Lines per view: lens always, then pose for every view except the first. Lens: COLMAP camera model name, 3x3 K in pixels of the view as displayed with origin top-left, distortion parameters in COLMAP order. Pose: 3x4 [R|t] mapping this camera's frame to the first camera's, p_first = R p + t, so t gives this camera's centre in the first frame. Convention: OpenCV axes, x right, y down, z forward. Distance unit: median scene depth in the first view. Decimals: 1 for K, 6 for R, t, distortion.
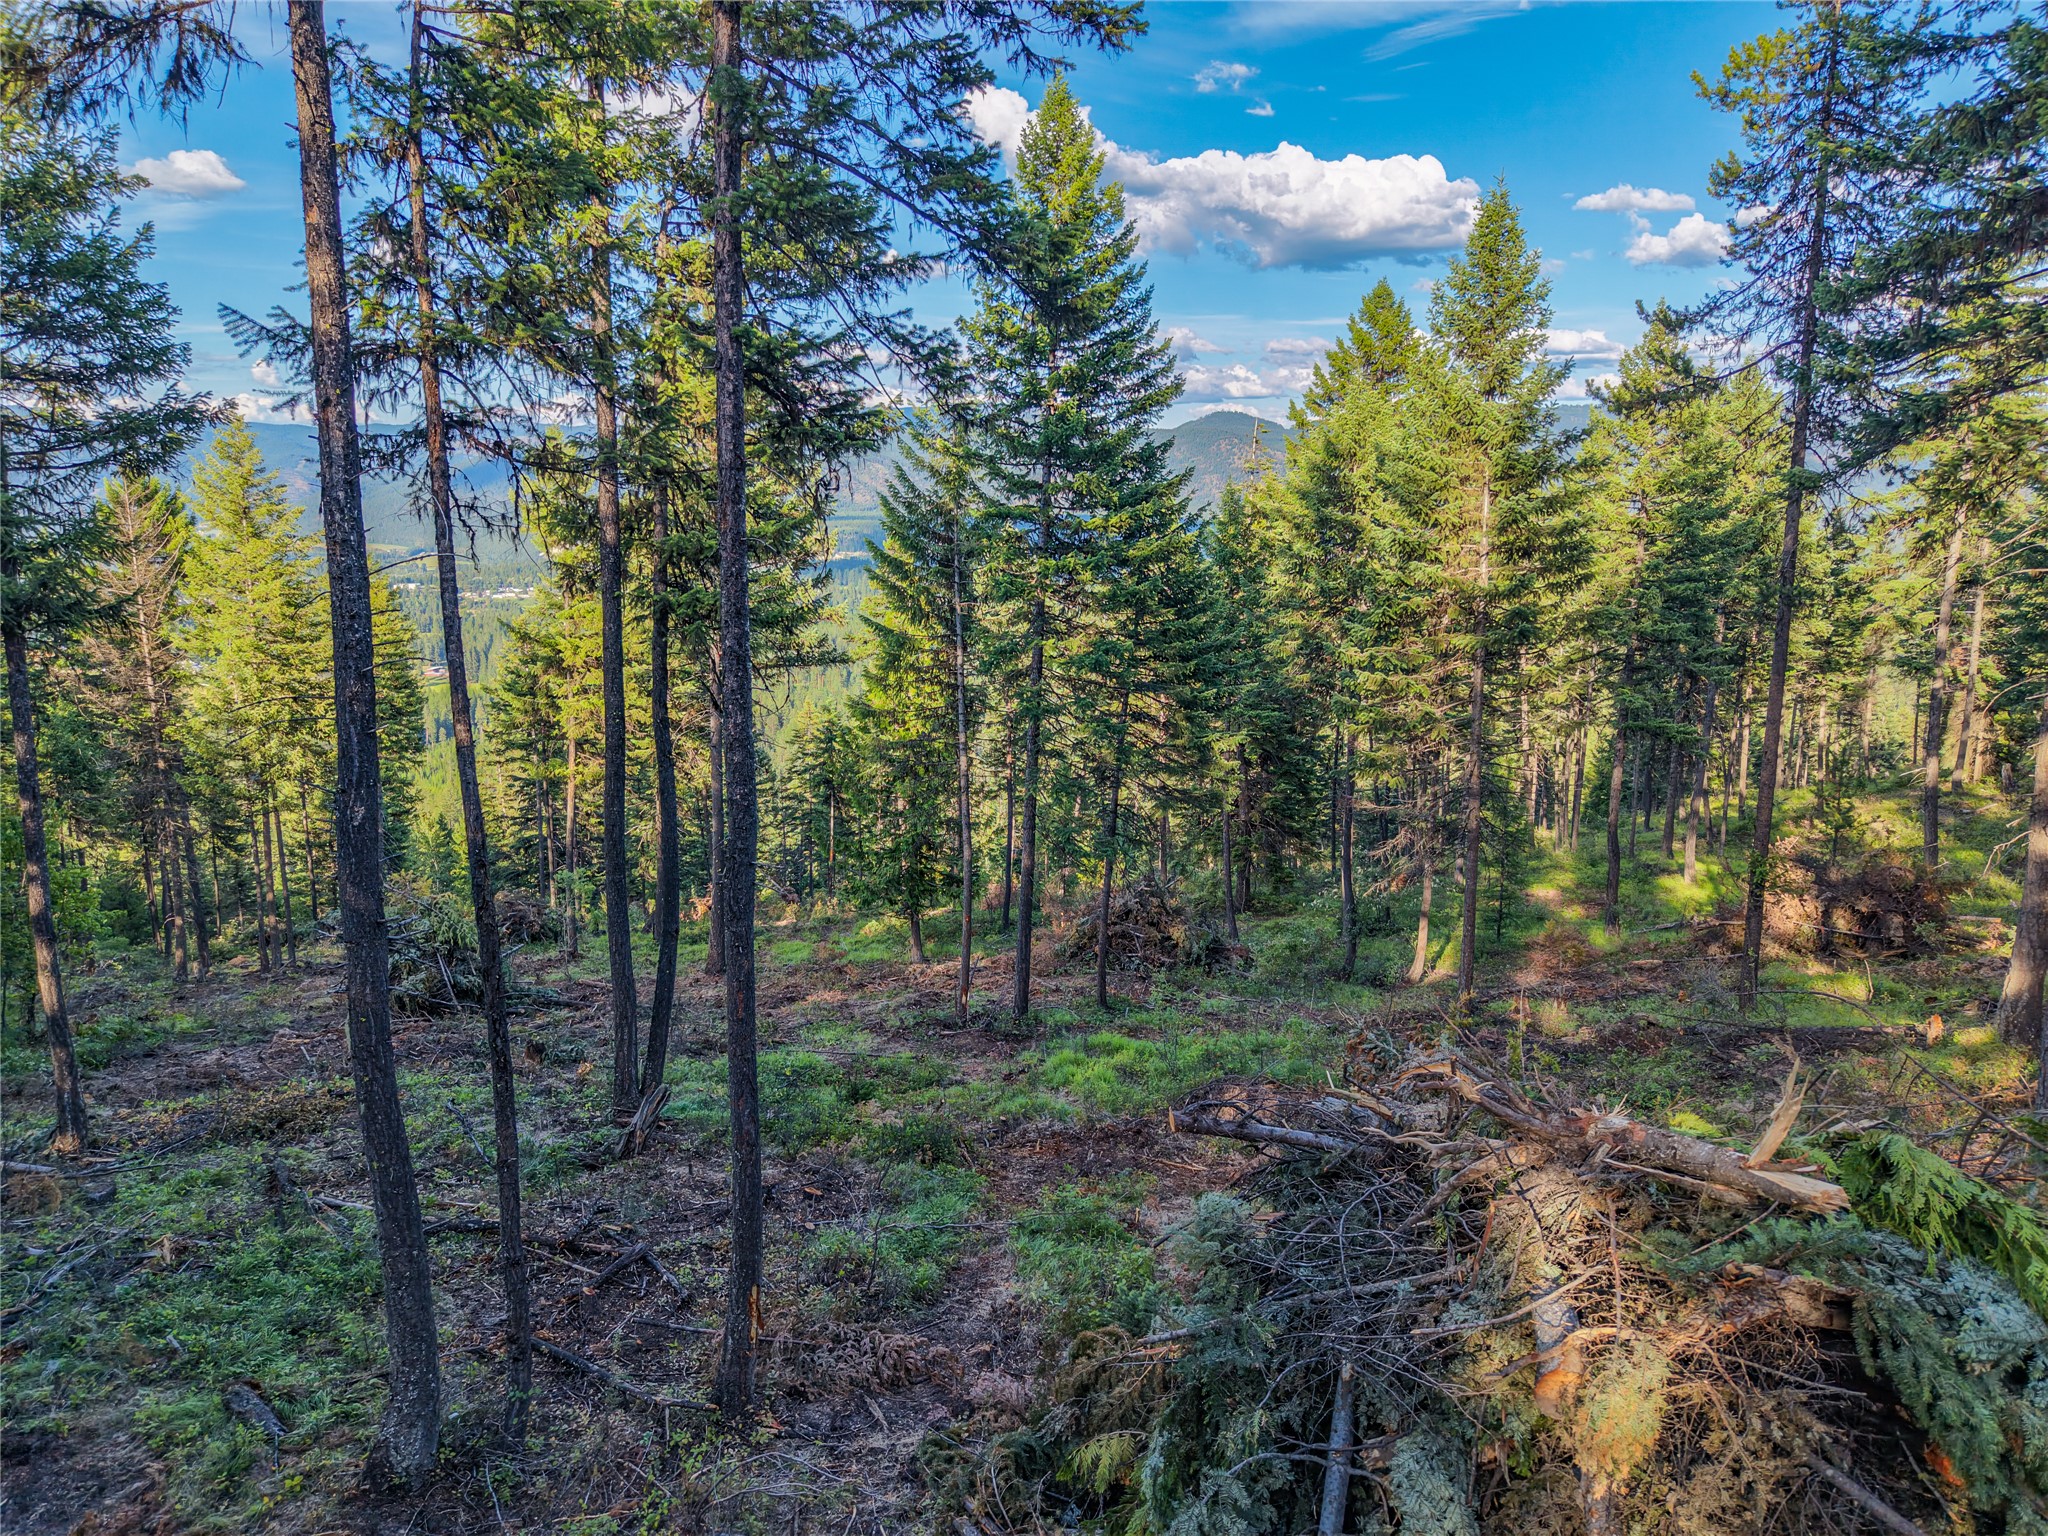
lens RADIAL K [[1374.5, 0, 1019.6], [0, 1374.5, 756.2], [0, 0, 1]] dist [0.020083, -0.015990]
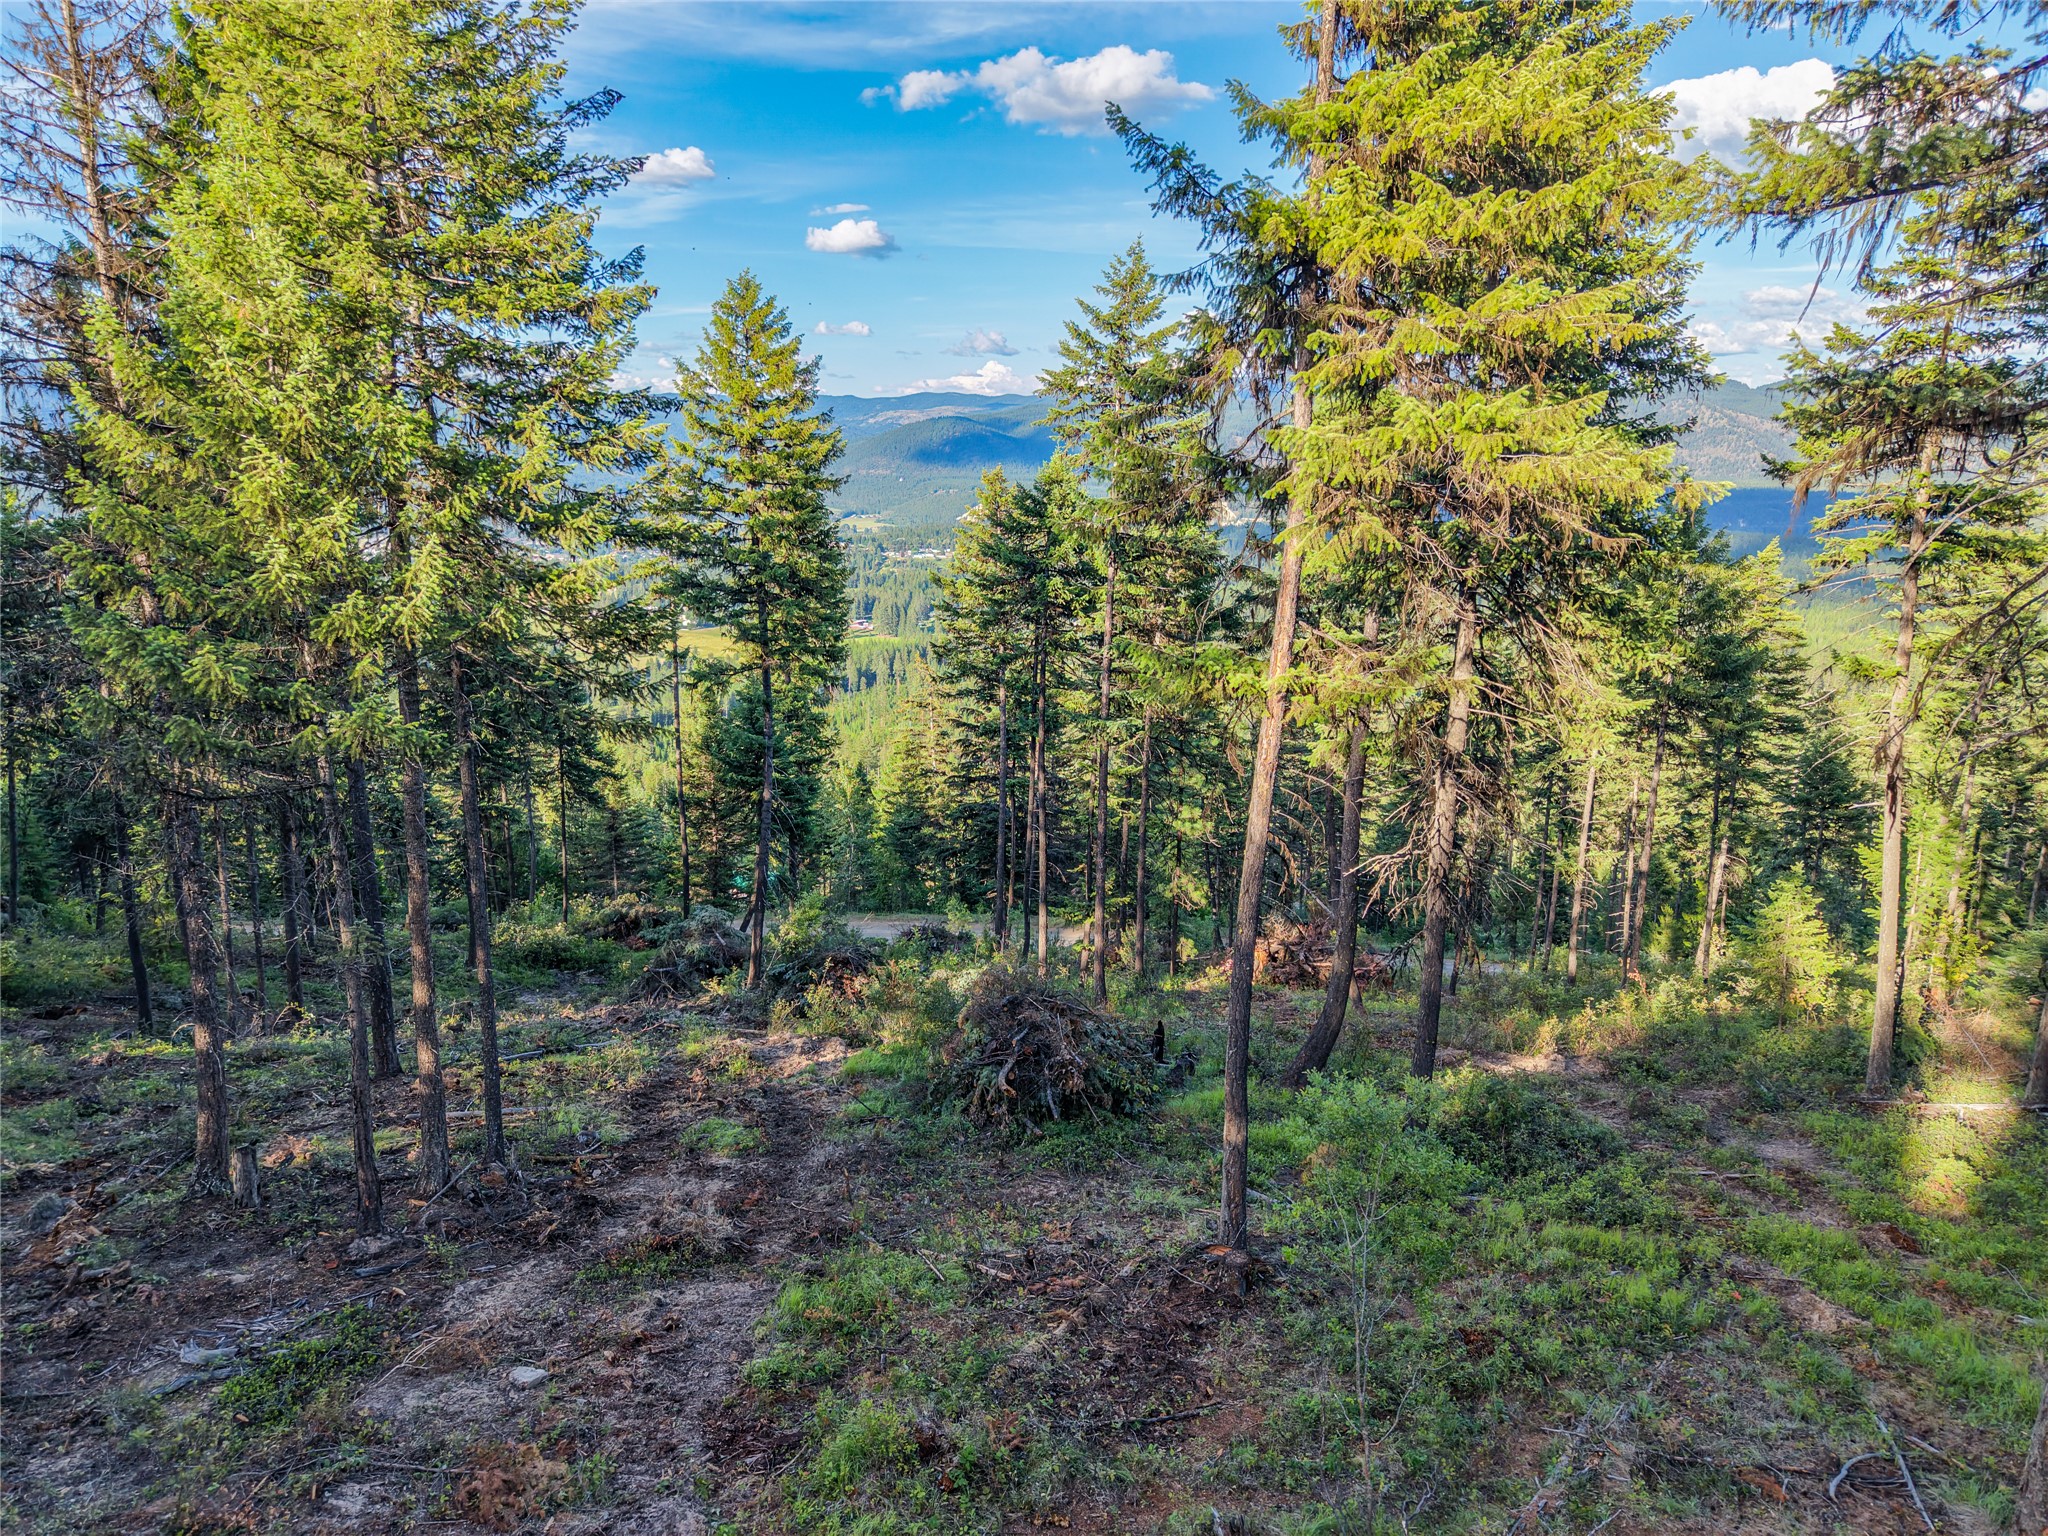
lens RADIAL K [[1374.5, 0, 1024.3], [0, 1374.5, 760.9], [0, 0, 1]] dist [0.020083, -0.015990]
pose [[0.960462, 0.060393, -0.271782, -0.138404], [-0.053247, 0.998016, 0.033599, 0.010327], [0.273272, -0.017799, 0.961772, 0.322236]]
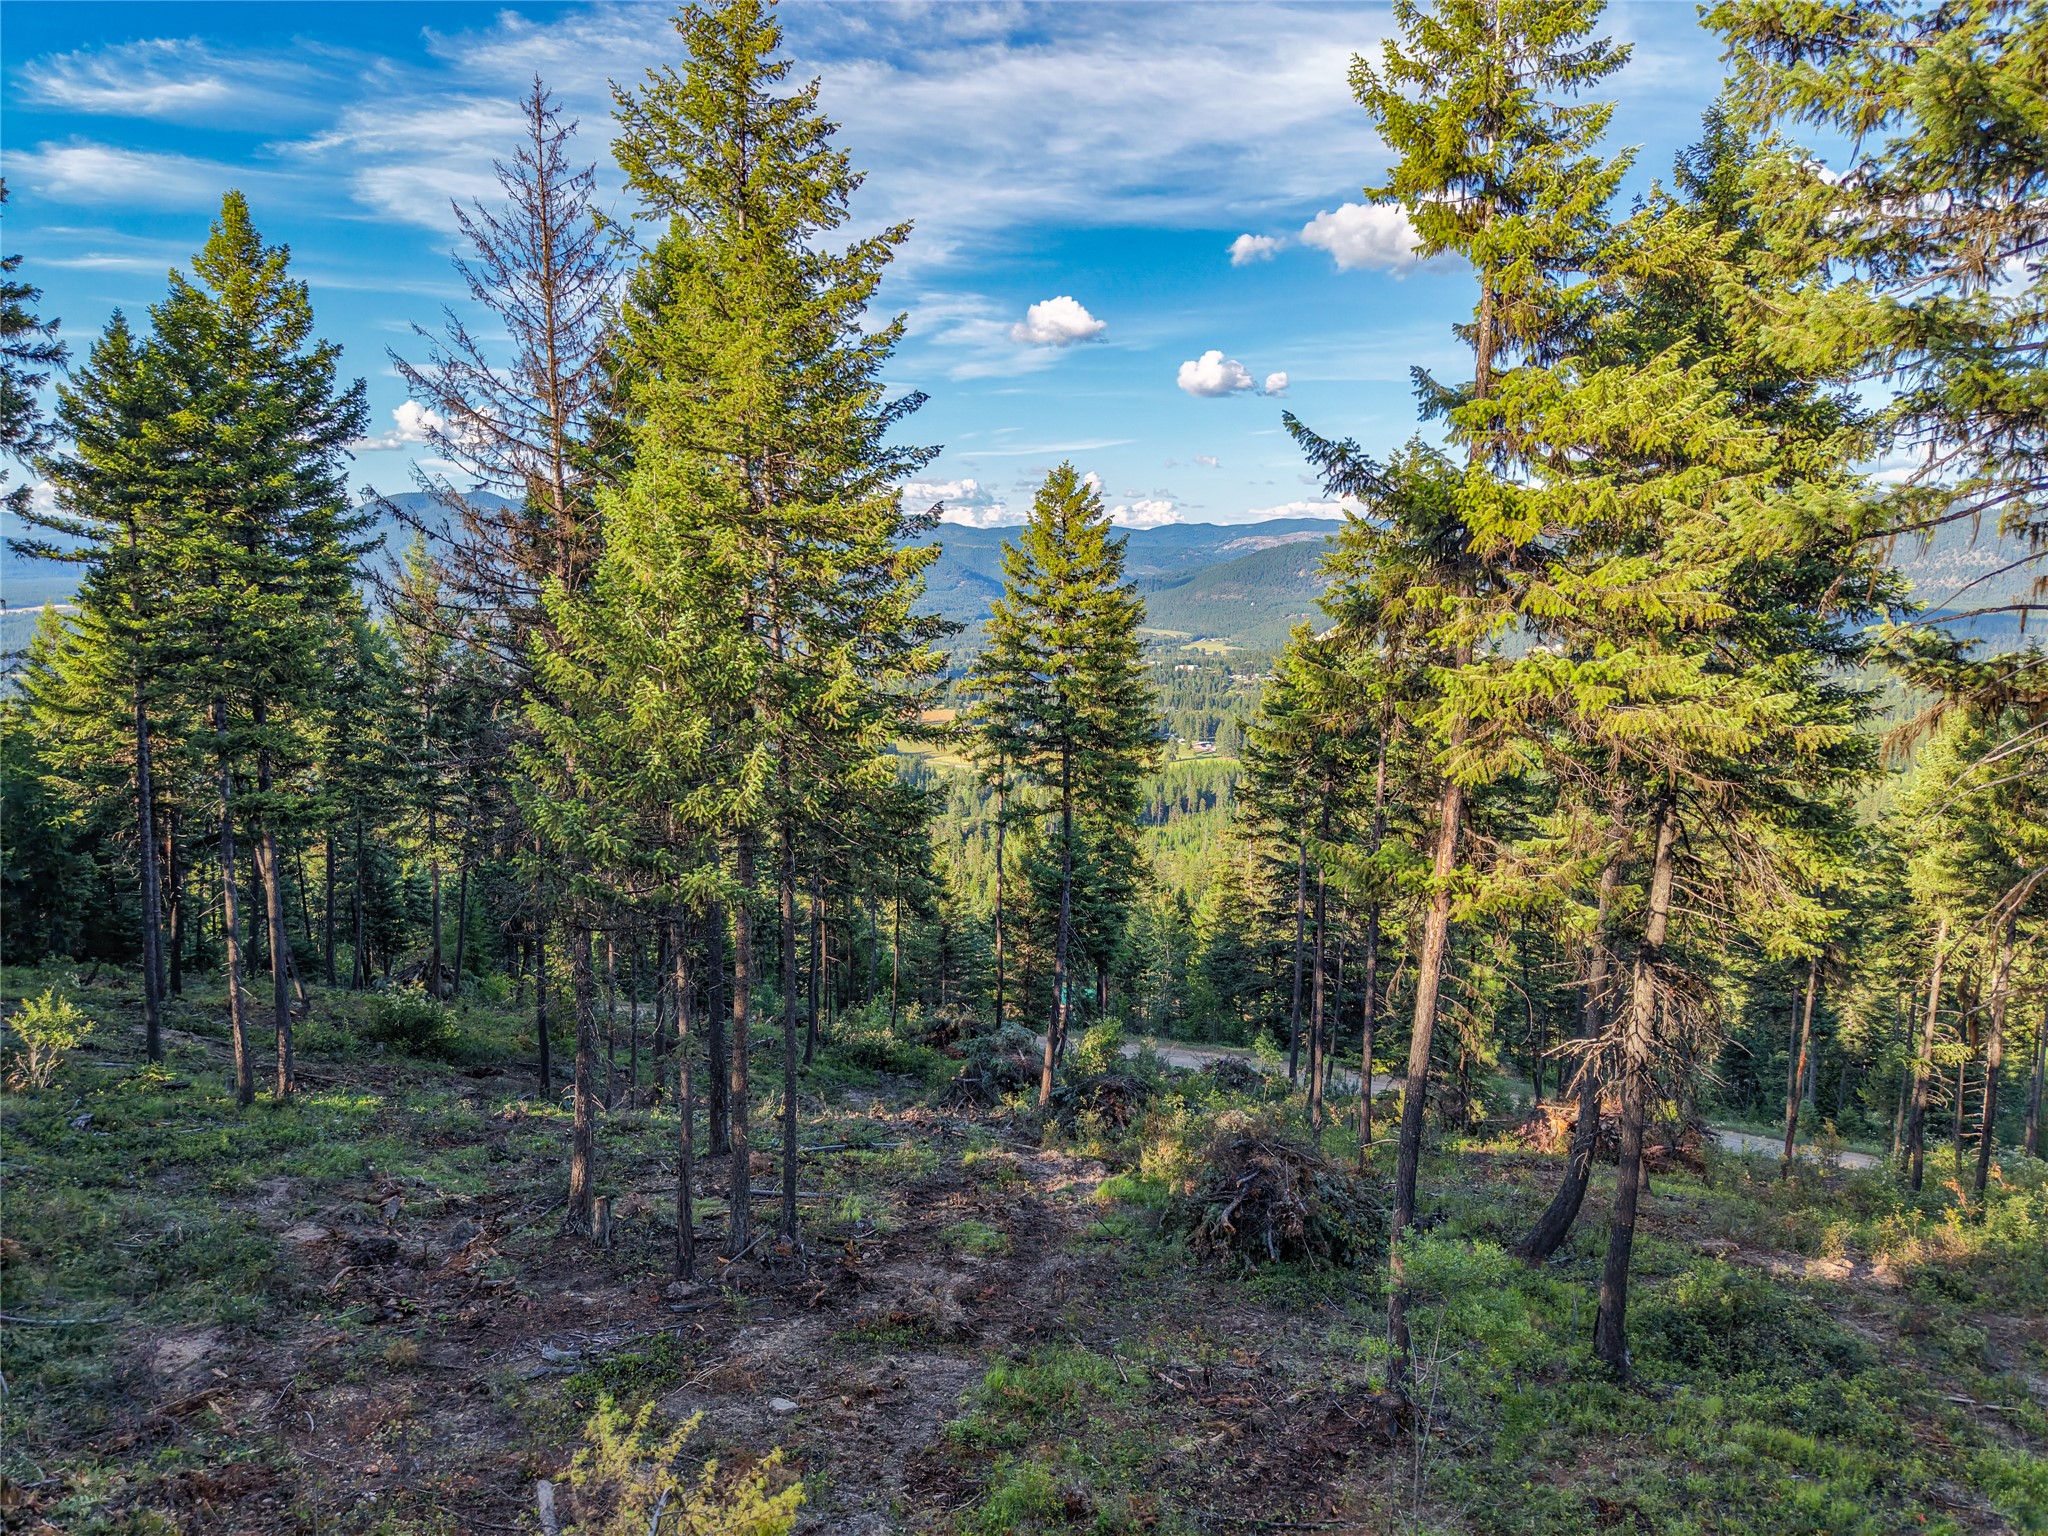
lens RADIAL K [[1374.5, 0, 1020.5], [0, 1374.5, 755.5], [0, 0, 1]] dist [0.020083, -0.015990]
pose [[0.859361, 0.064063, -0.507341, -0.112677], [-0.096864, 0.994553, -0.038489, 0.001633], [0.502112, 0.082219, 0.860885, 0.300135]]
